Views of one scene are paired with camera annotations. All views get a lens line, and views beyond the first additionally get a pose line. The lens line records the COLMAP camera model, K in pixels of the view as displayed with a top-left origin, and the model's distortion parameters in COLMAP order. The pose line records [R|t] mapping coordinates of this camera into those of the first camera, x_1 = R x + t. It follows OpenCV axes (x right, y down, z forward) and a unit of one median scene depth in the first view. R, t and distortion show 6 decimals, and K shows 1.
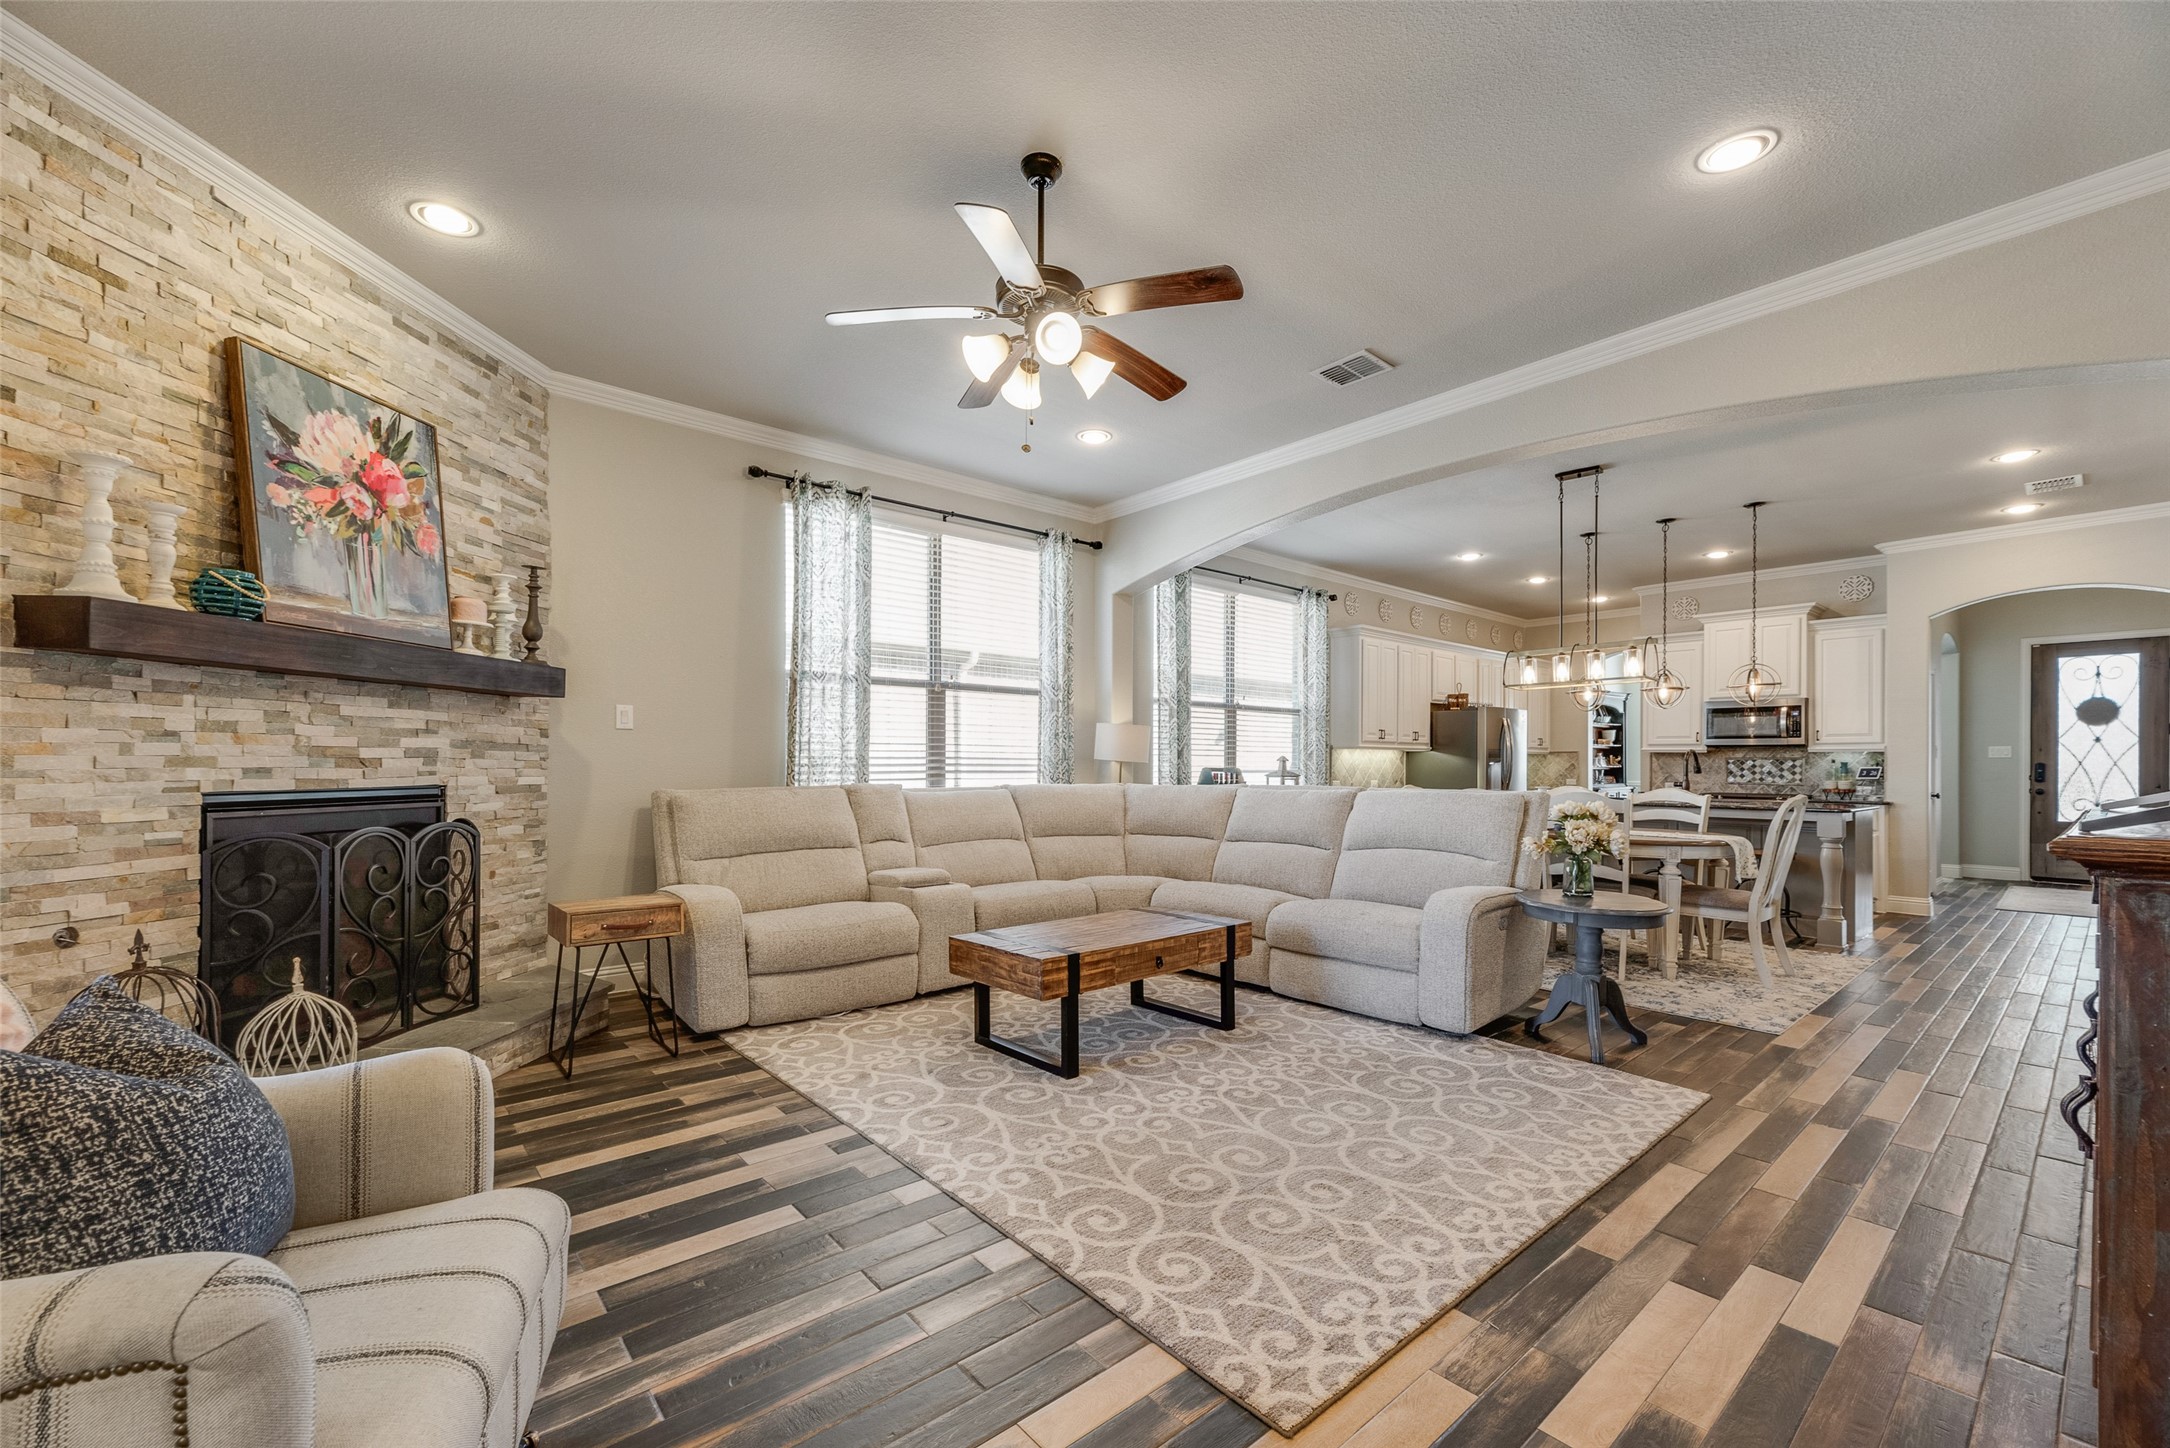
lens RADIAL K [[870.9, 0, 1083.8], [0, 870.9, 765.8], [0, 0, 1]] dist [-0.000335, 0.000333]
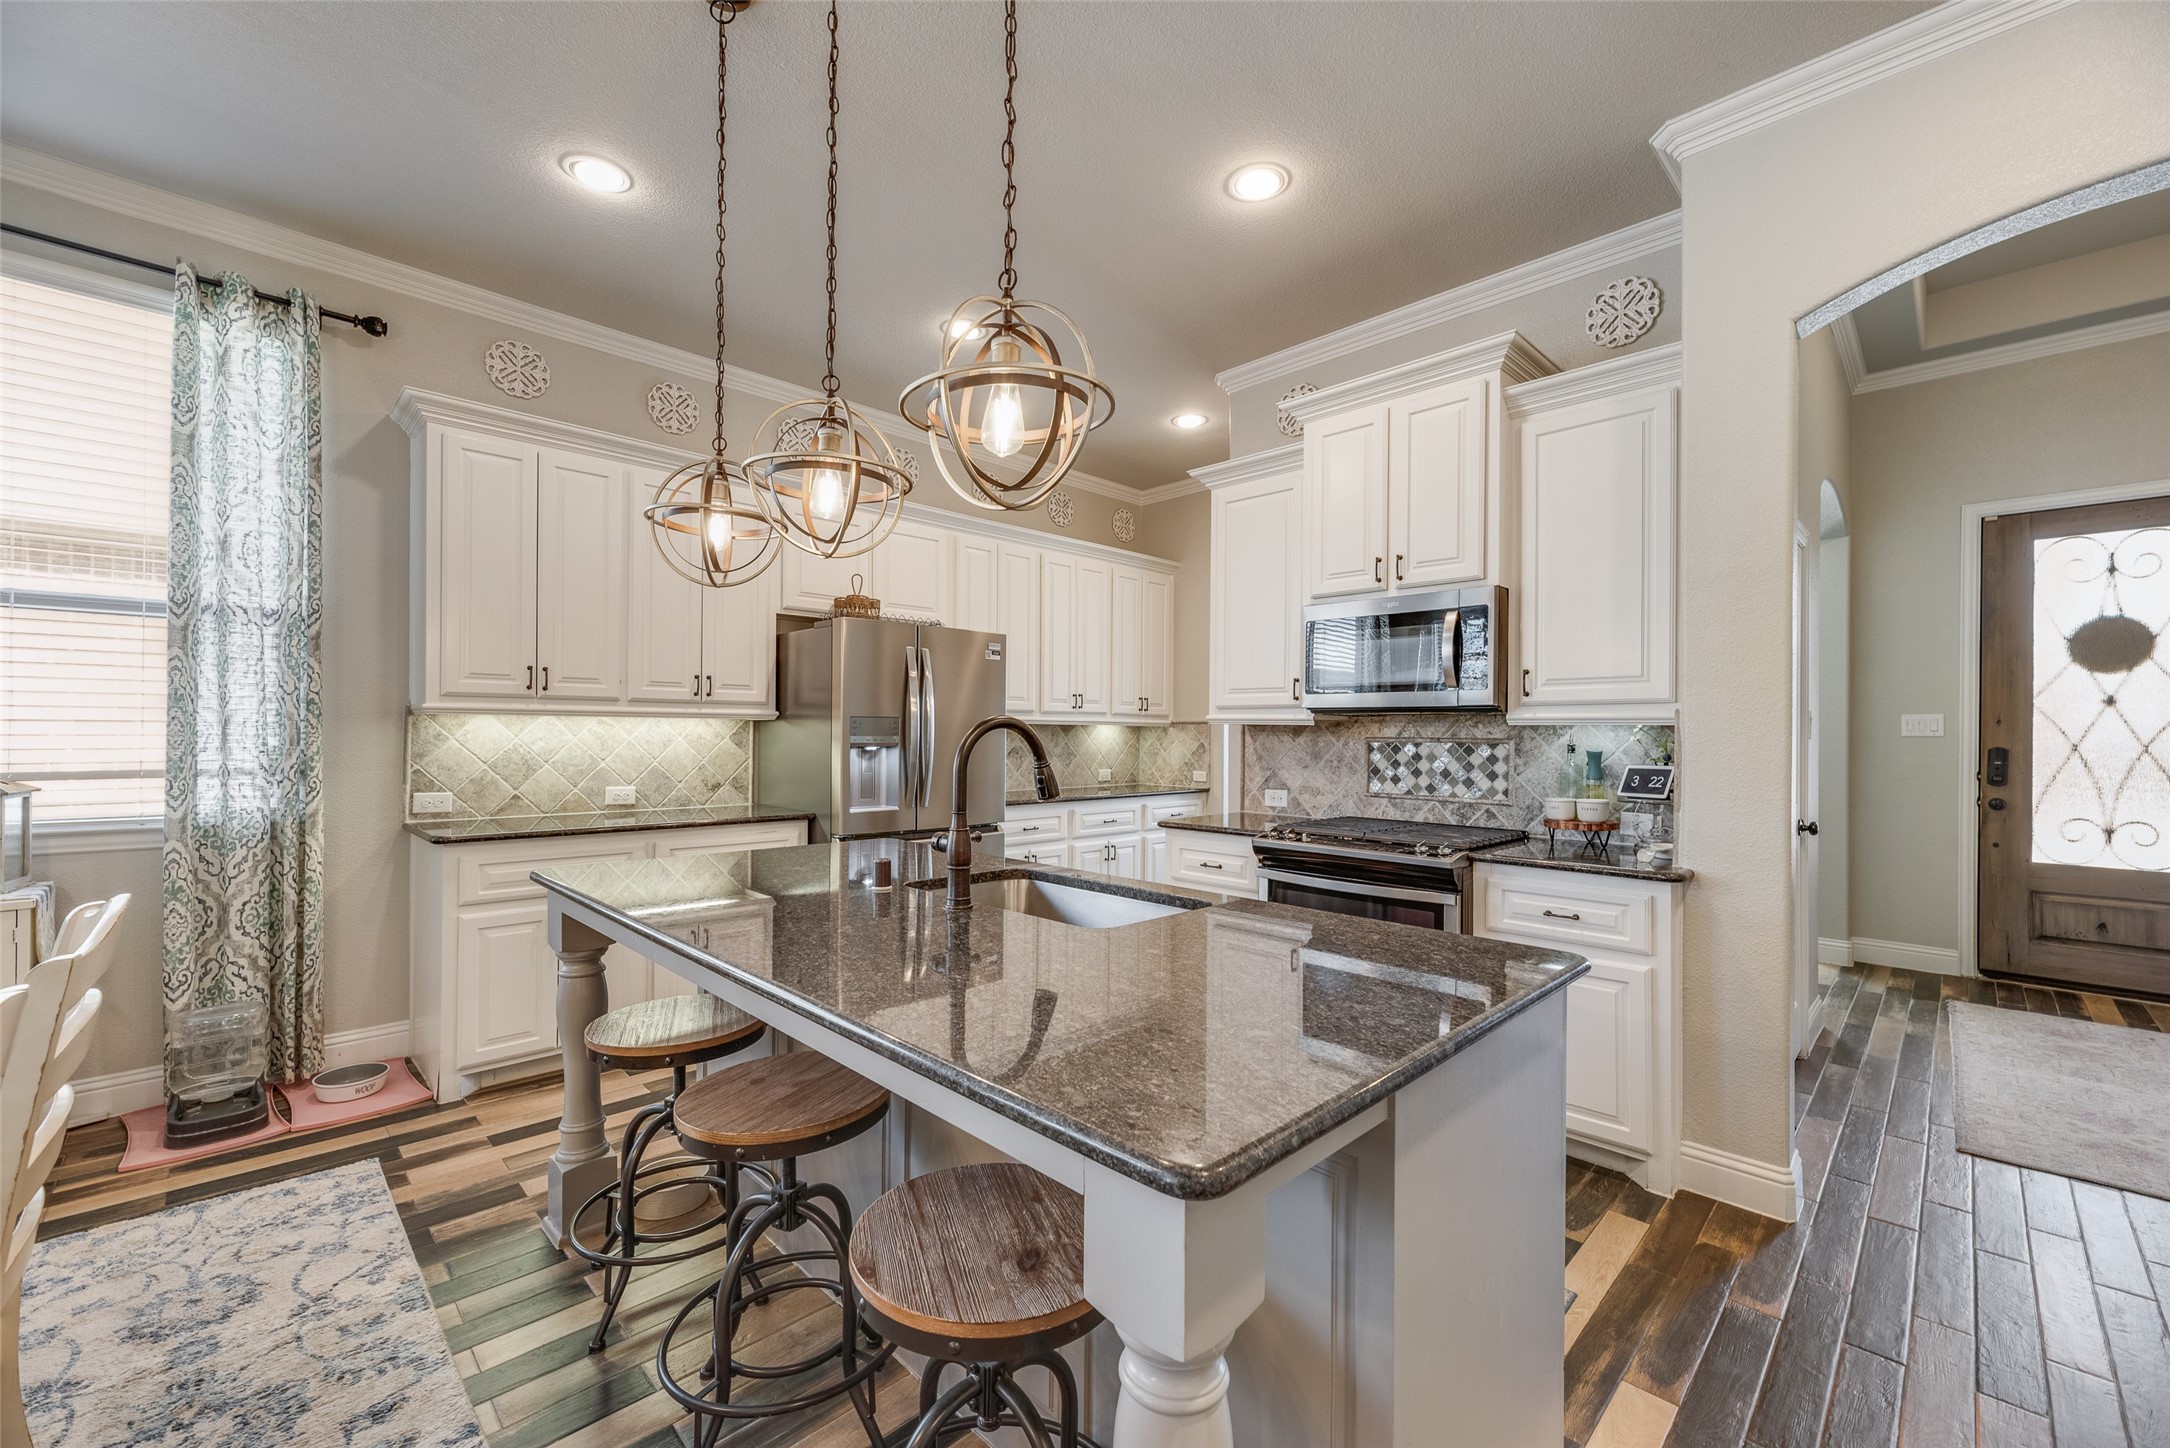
lens RADIAL K [[865.2, 0, 1083.5], [0, 865.2, 735.8], [0, 0, 1]] dist [0.000991, 0.000222]
pose [[0.996762, 0.001598, 0.080396, 1.296283], [-0.001733, 0.999997, 0.001608, -0.024214], [-0.080393, -0.001742, 0.996762, 1.331352]]
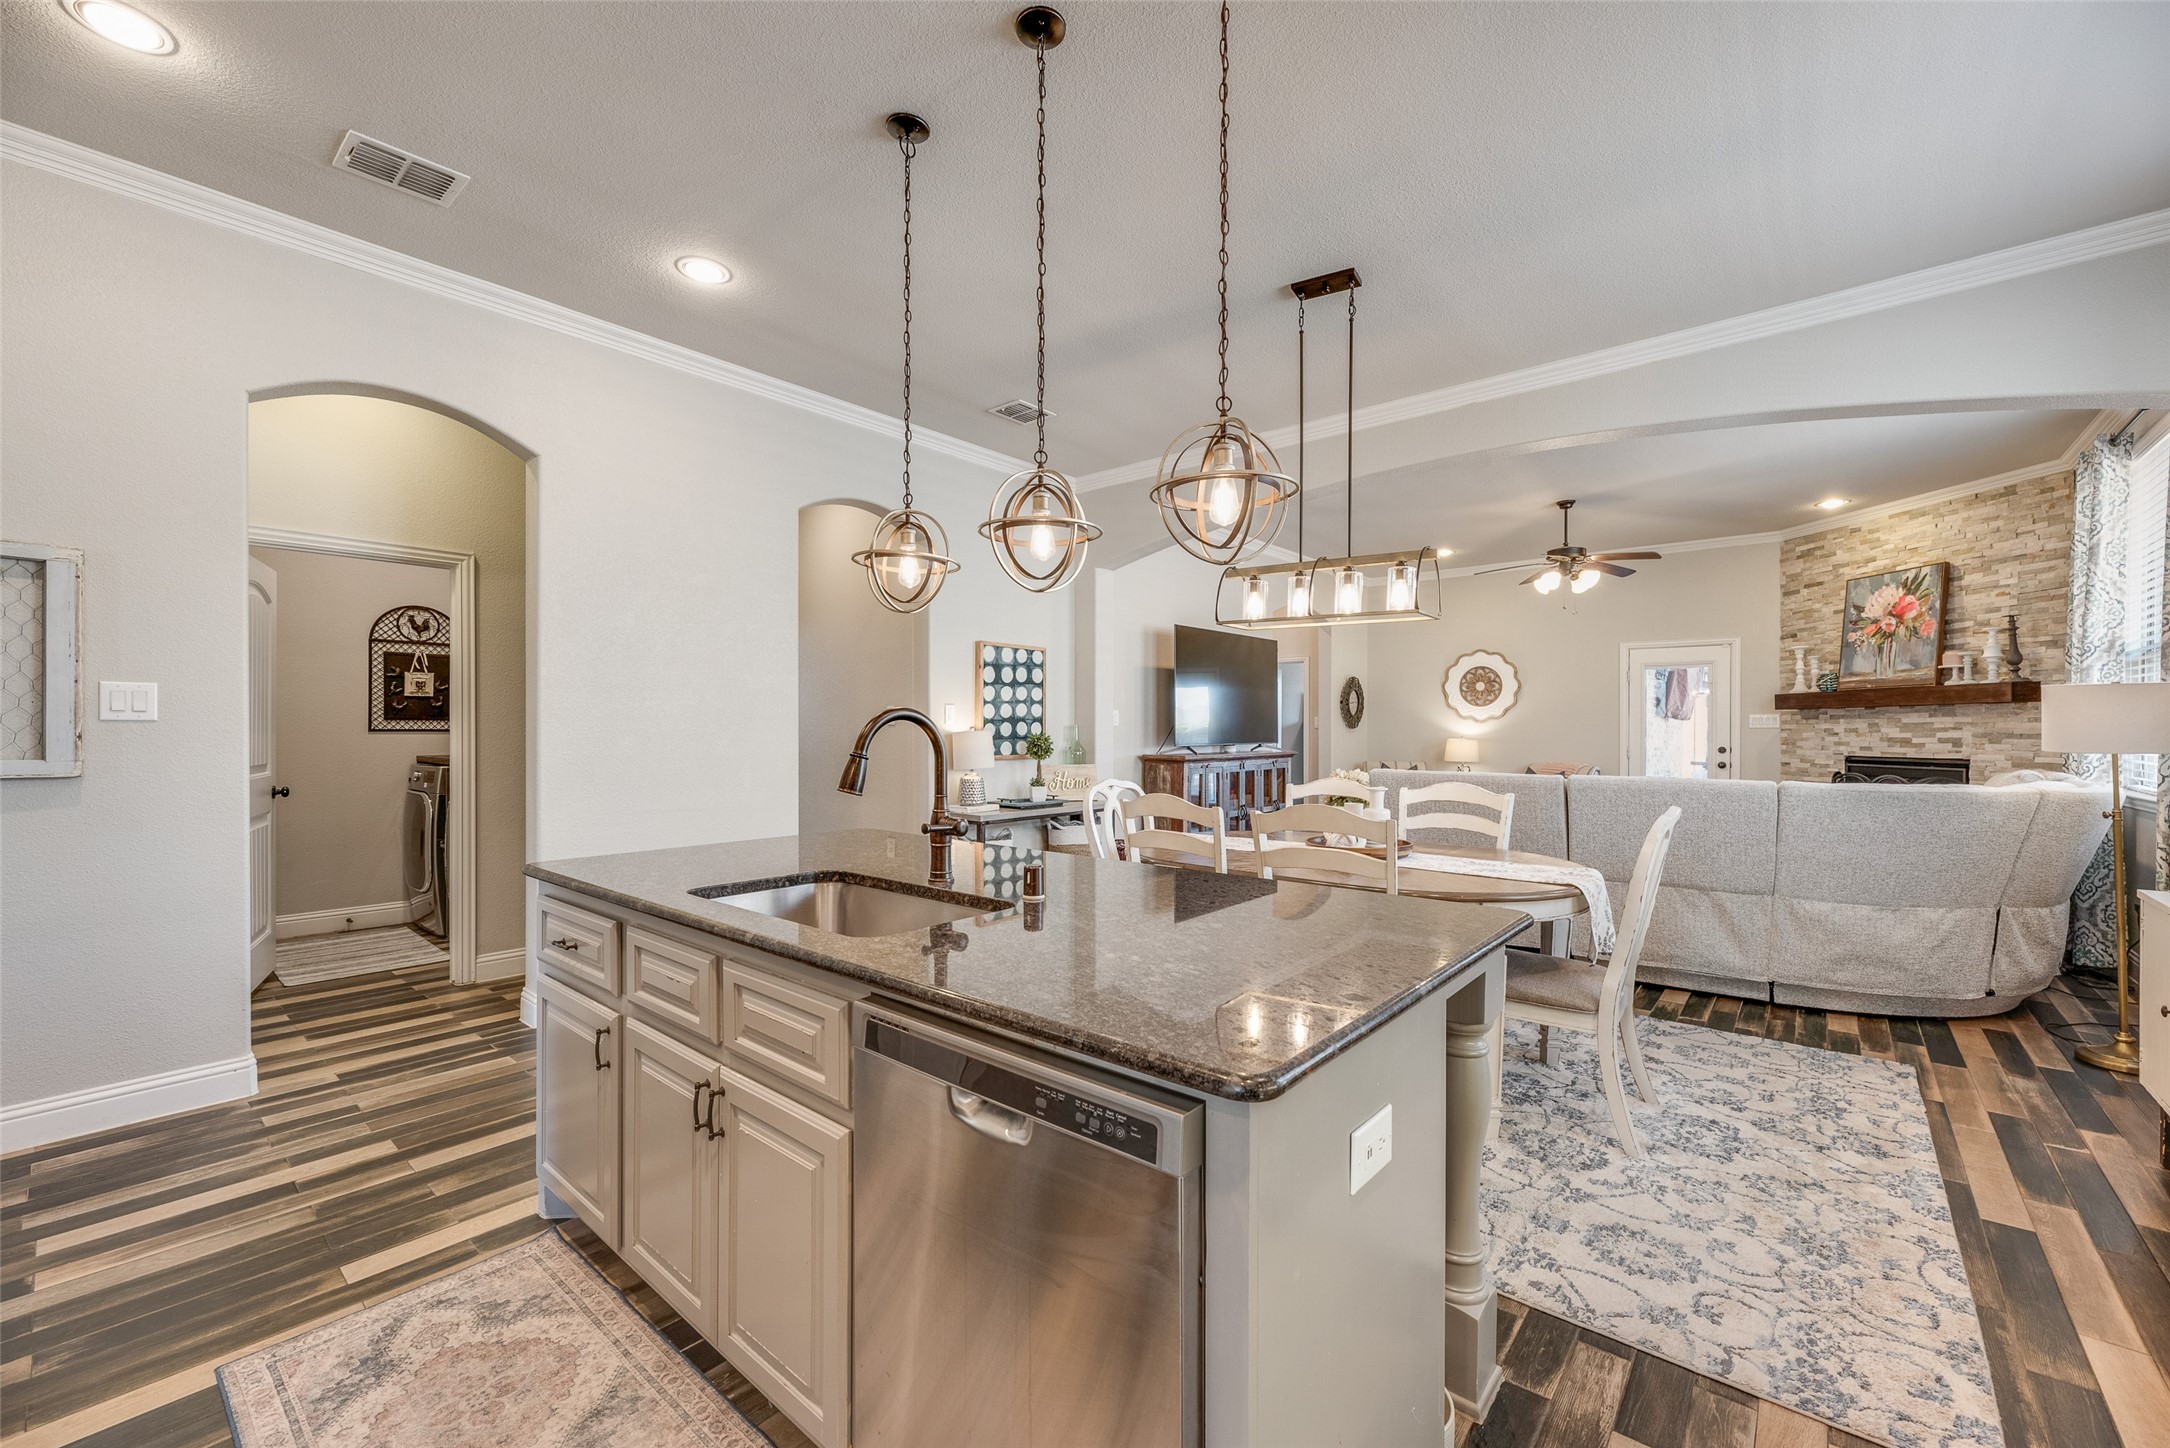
lens RADIAL K [[865.2, 0, 1083.5], [0, 865.2, 735.8], [0, 0, 1]] dist [0.000991, 0.000222]
pose [[-0.986879, -0.006834, -0.161320, 1.264622], [-0.008323, 0.999929, 0.008553, -0.023907], [0.161250, 0.009784, -0.986865, 2.387959]]
